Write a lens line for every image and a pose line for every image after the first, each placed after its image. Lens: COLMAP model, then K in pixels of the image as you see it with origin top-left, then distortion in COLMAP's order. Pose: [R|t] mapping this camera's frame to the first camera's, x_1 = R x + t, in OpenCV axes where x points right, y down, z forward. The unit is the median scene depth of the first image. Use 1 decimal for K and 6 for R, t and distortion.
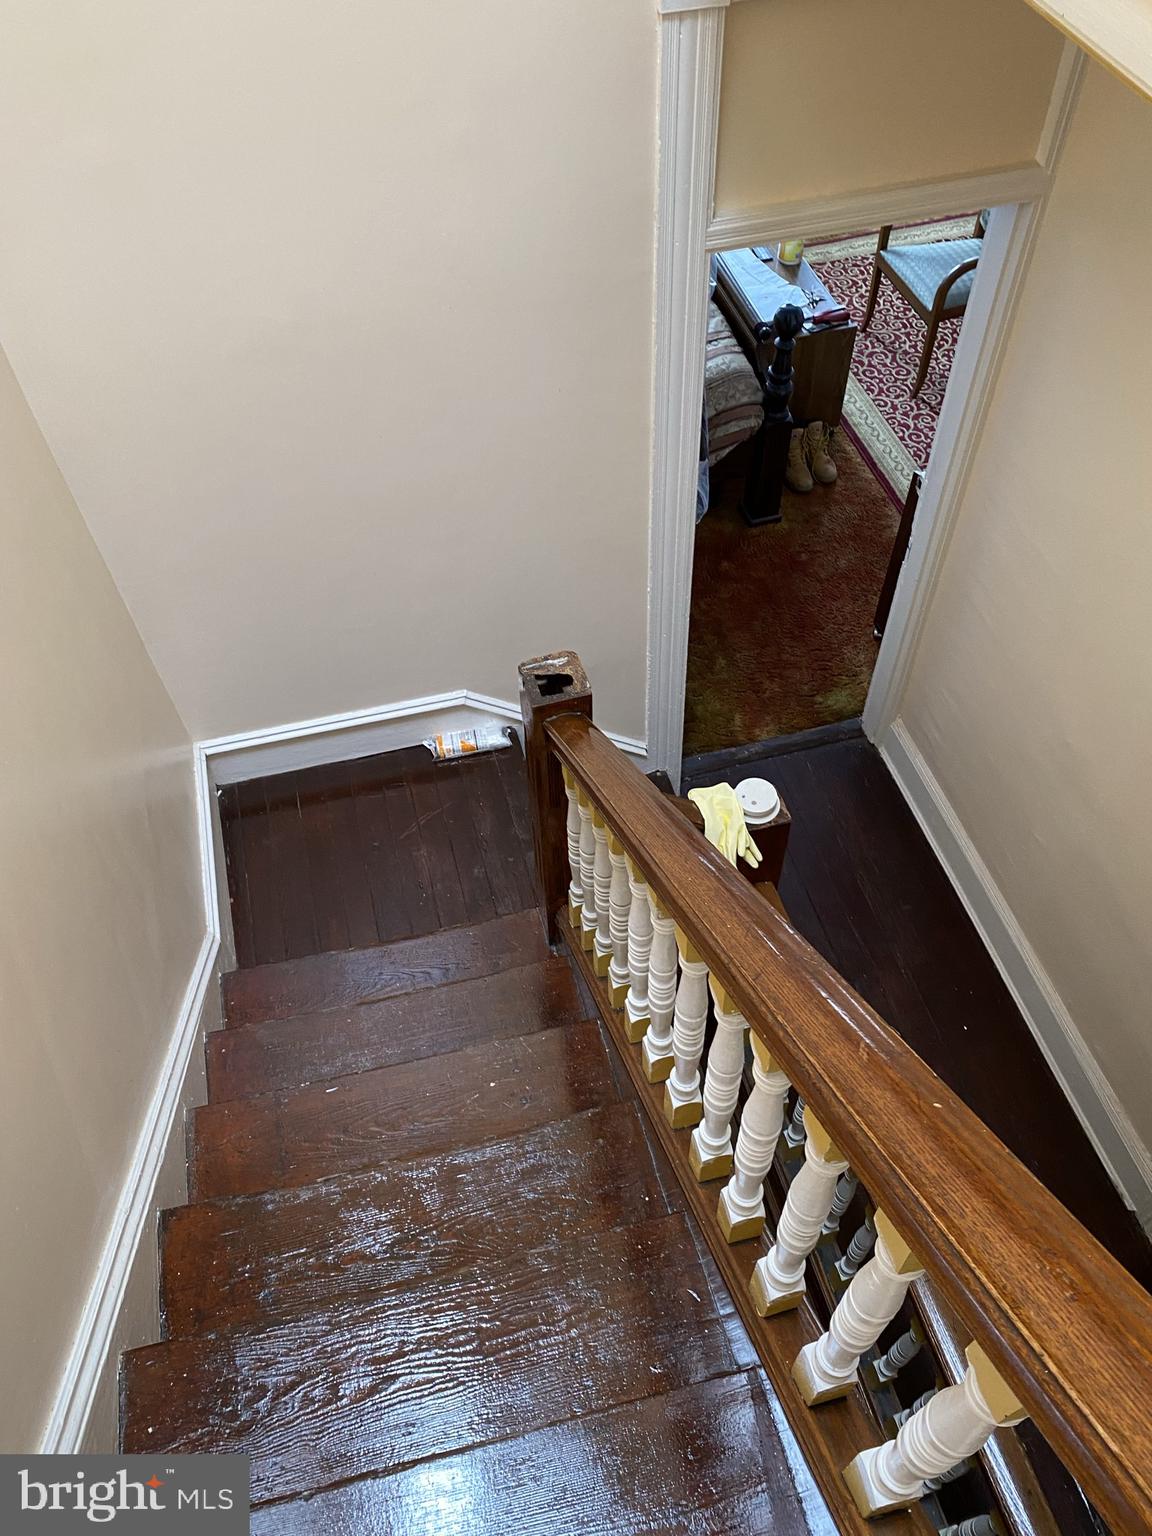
lens RADIAL K [[1179.4, 0, 576.0], [0, 1179.4, 768.0], [0, 0, 1]] dist [-0.001674, 0.011598]
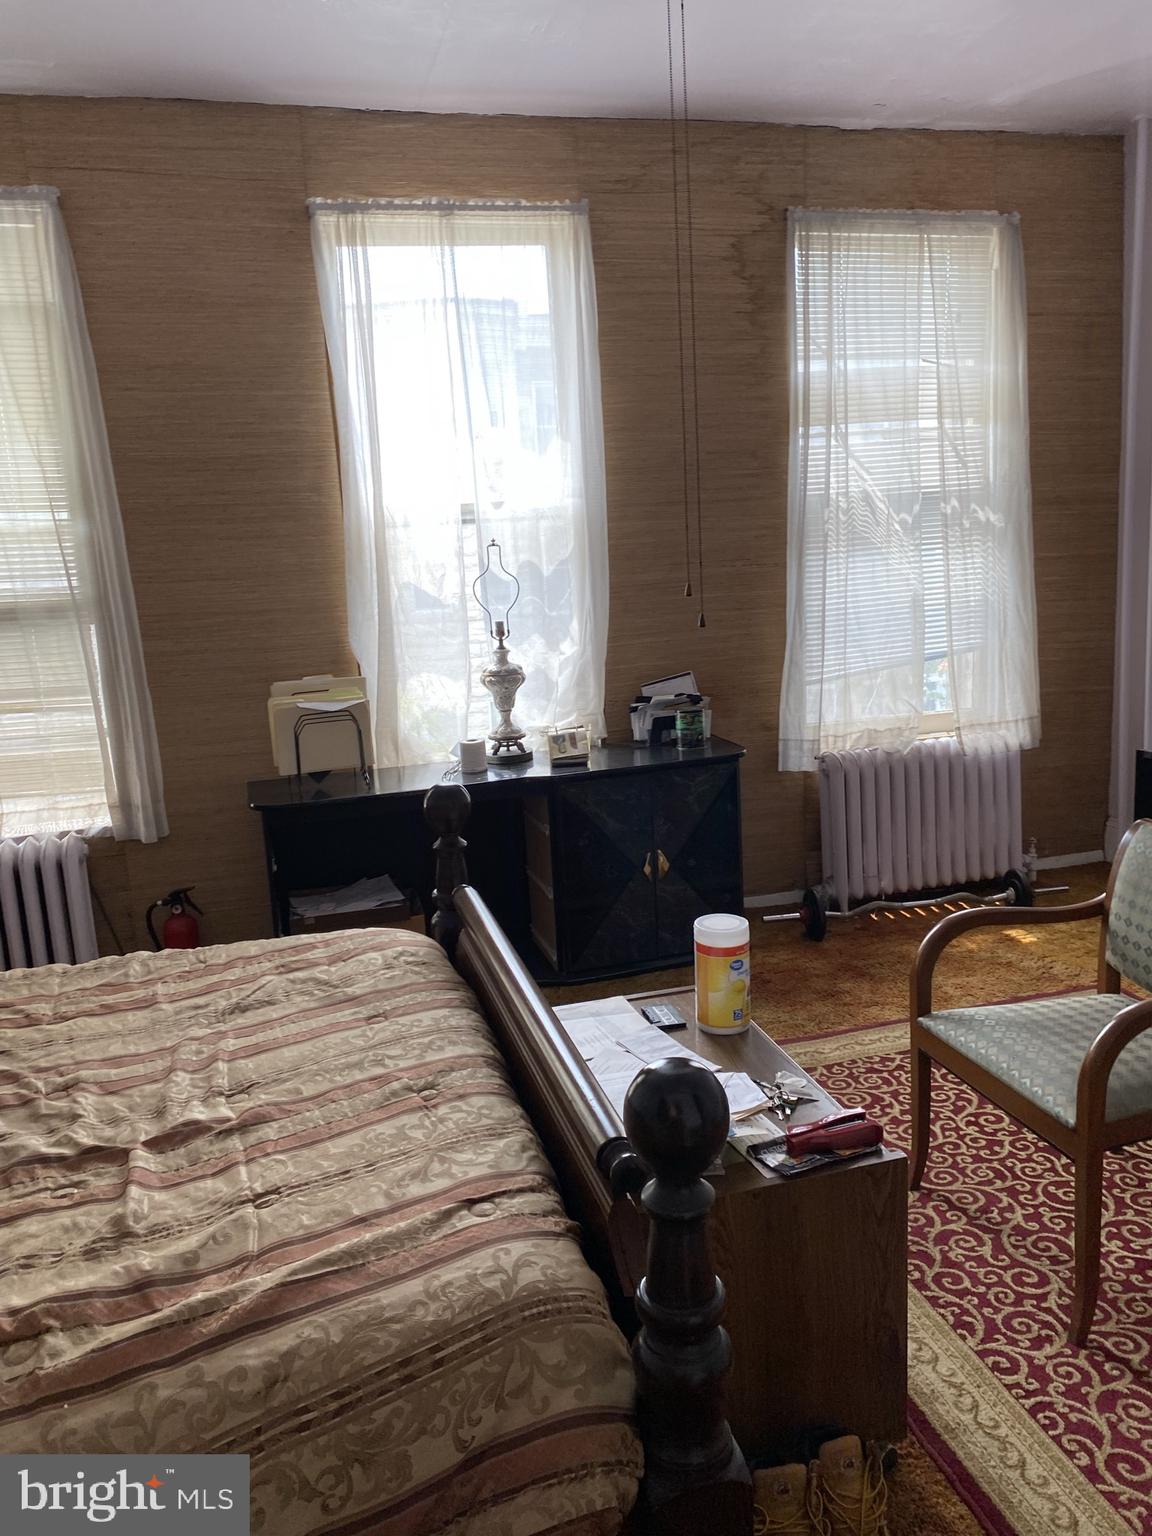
lens RADIAL K [[1179.4, 0, 576.0], [0, 1179.4, 768.0], [0, 0, 1]] dist [-0.001674, 0.011598]
pose [[0.999605, -0.025914, -0.010854, 0.127272], [0.012156, 0.747205, -0.664482, -0.198587], [0.025330, 0.664088, 0.747225, 0.574426]]
